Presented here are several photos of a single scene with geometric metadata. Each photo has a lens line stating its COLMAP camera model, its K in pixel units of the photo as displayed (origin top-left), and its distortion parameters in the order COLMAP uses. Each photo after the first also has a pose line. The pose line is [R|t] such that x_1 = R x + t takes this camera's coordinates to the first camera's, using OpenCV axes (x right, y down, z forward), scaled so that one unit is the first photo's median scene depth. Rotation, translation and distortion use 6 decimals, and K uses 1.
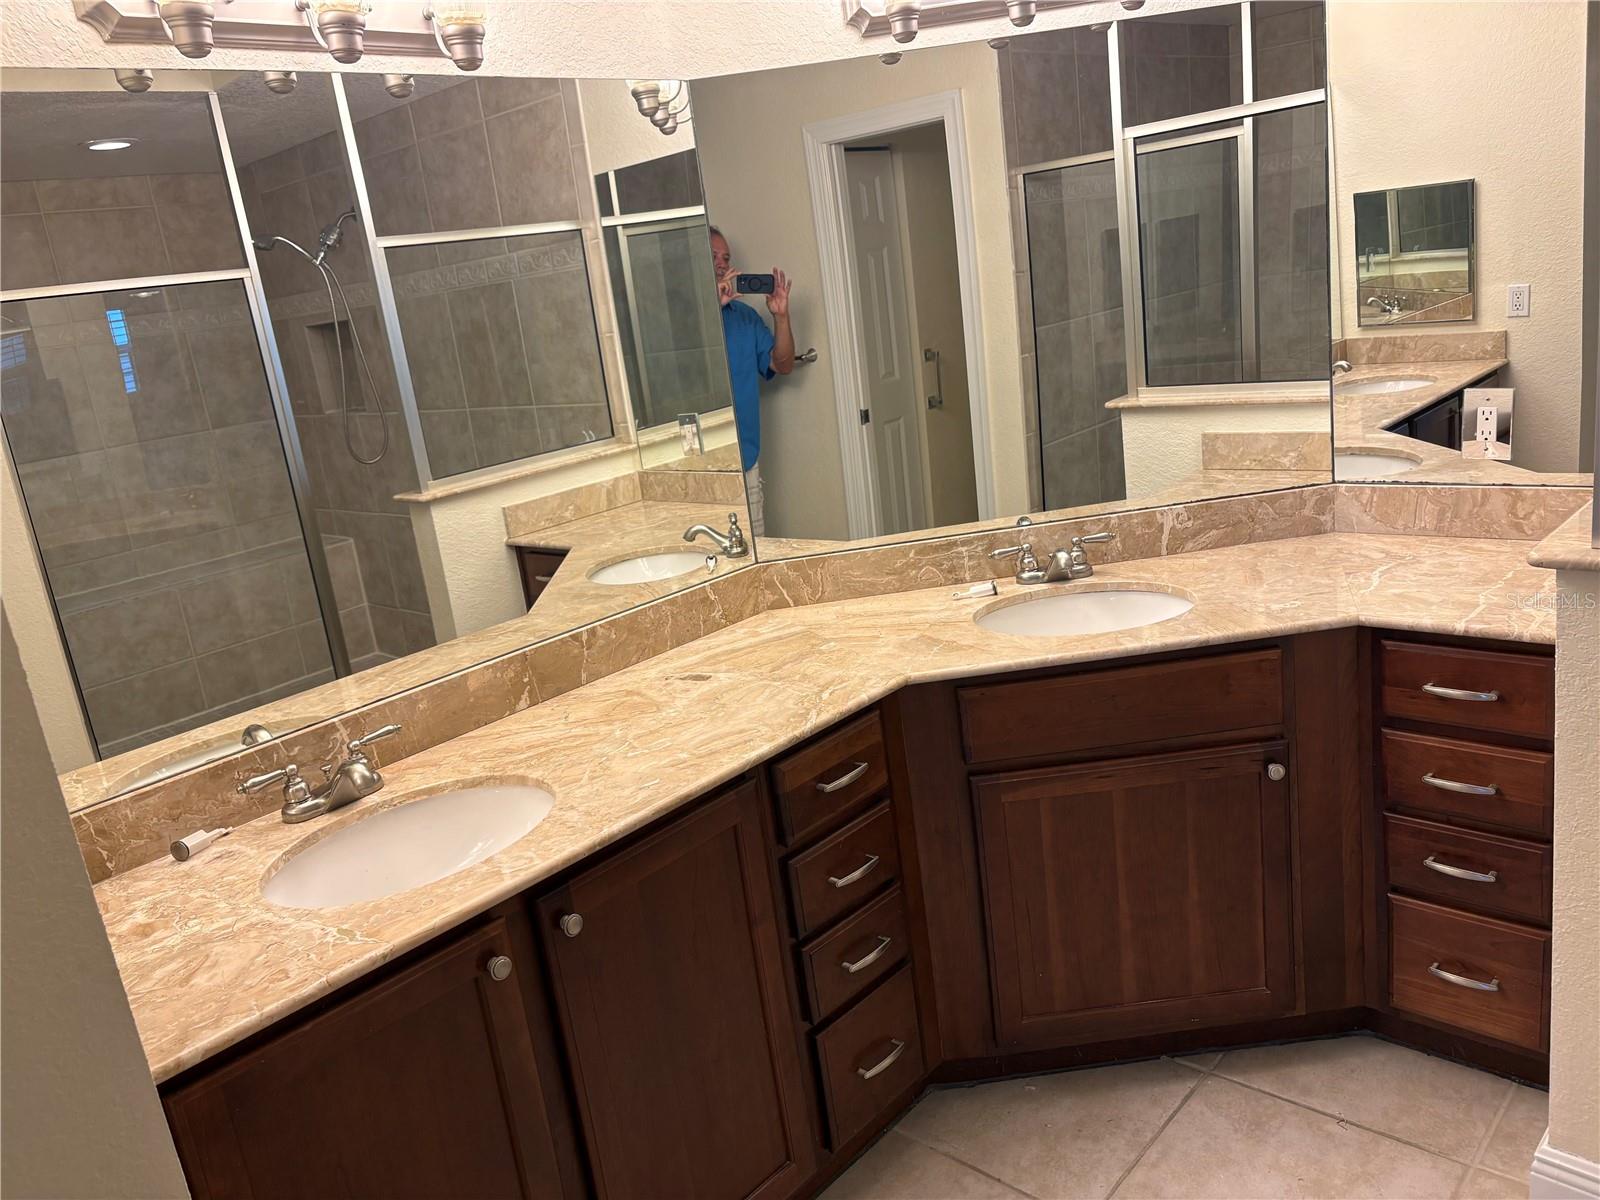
lens RADIAL K [[1202.9, 0, 791.1], [0, 1202.9, 601.7], [0, 0, 1]] dist [0.045649, -0.051580]
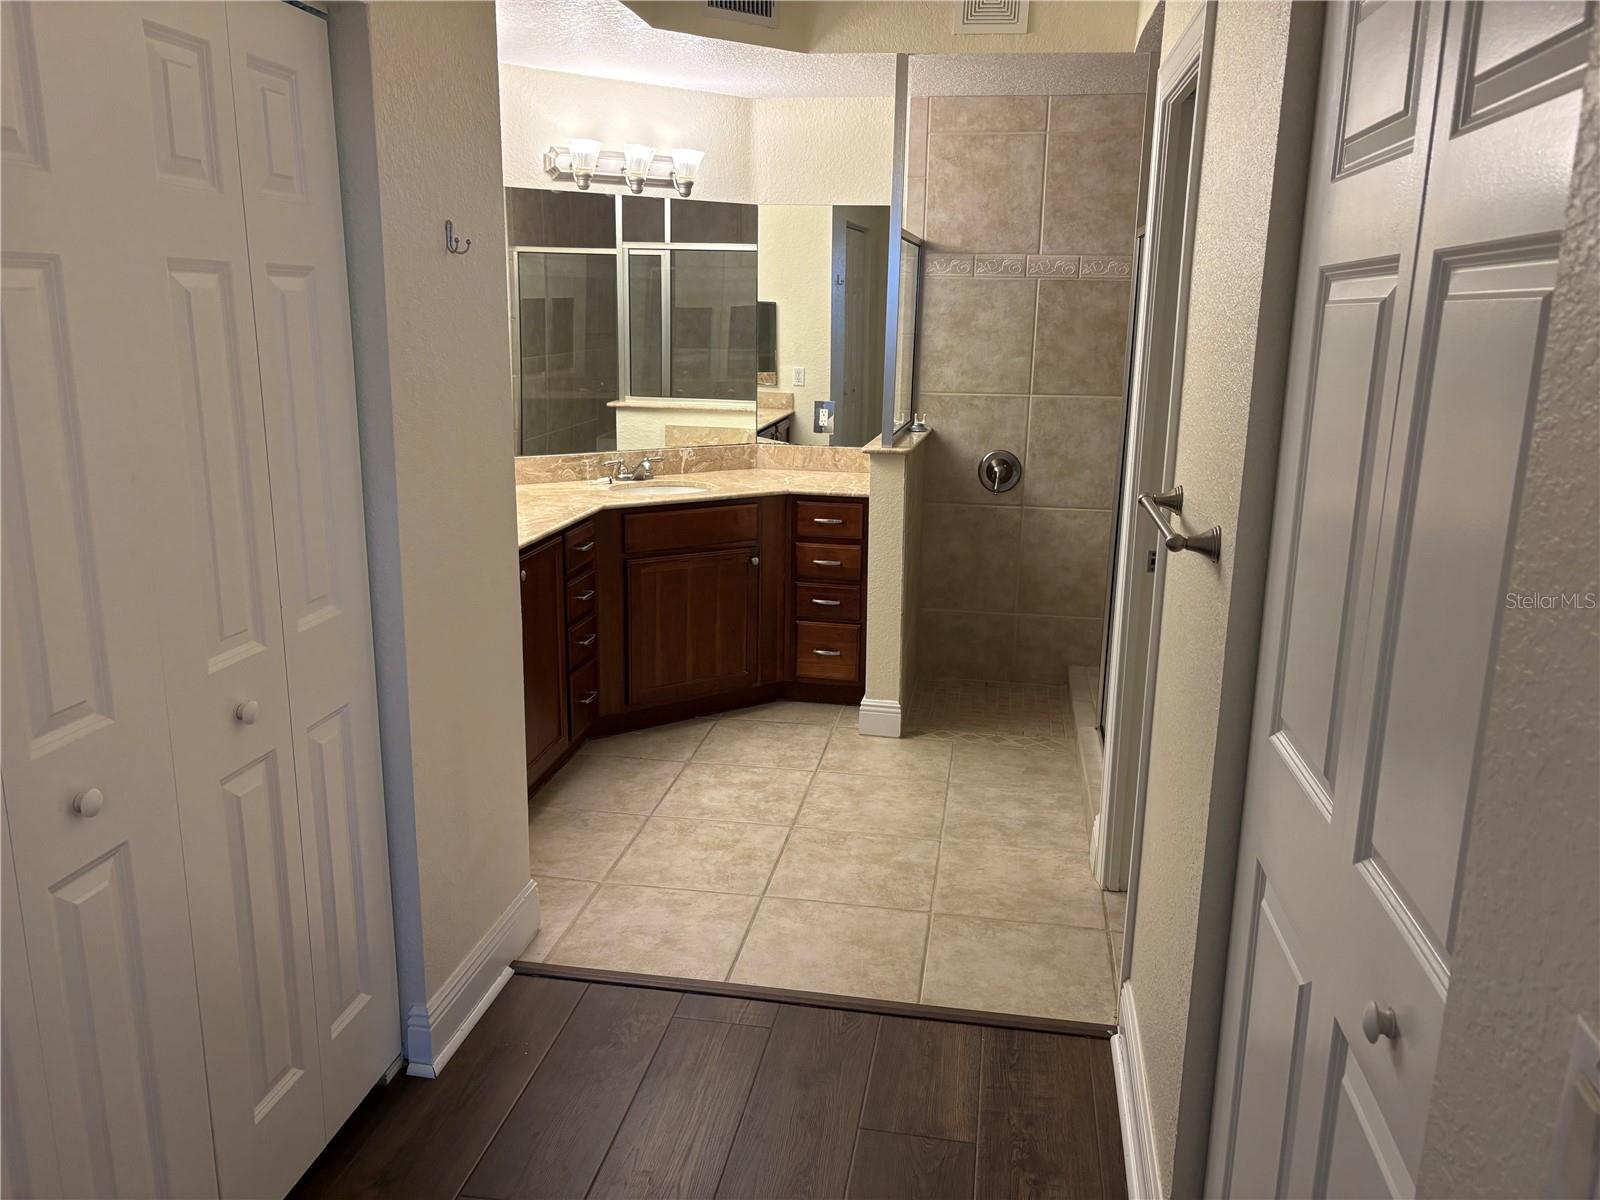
lens RADIAL K [[1202.9, 0, 805.6], [0, 1202.9, 599.5], [0, 0, 1]] dist [0.045649, -0.051580]
pose [[0.824642, 0.013740, 0.565488, -0.705933], [0.016362, 0.998707, -0.048126, 0.298421], [-0.565419, 0.048939, 0.823351, -0.782855]]
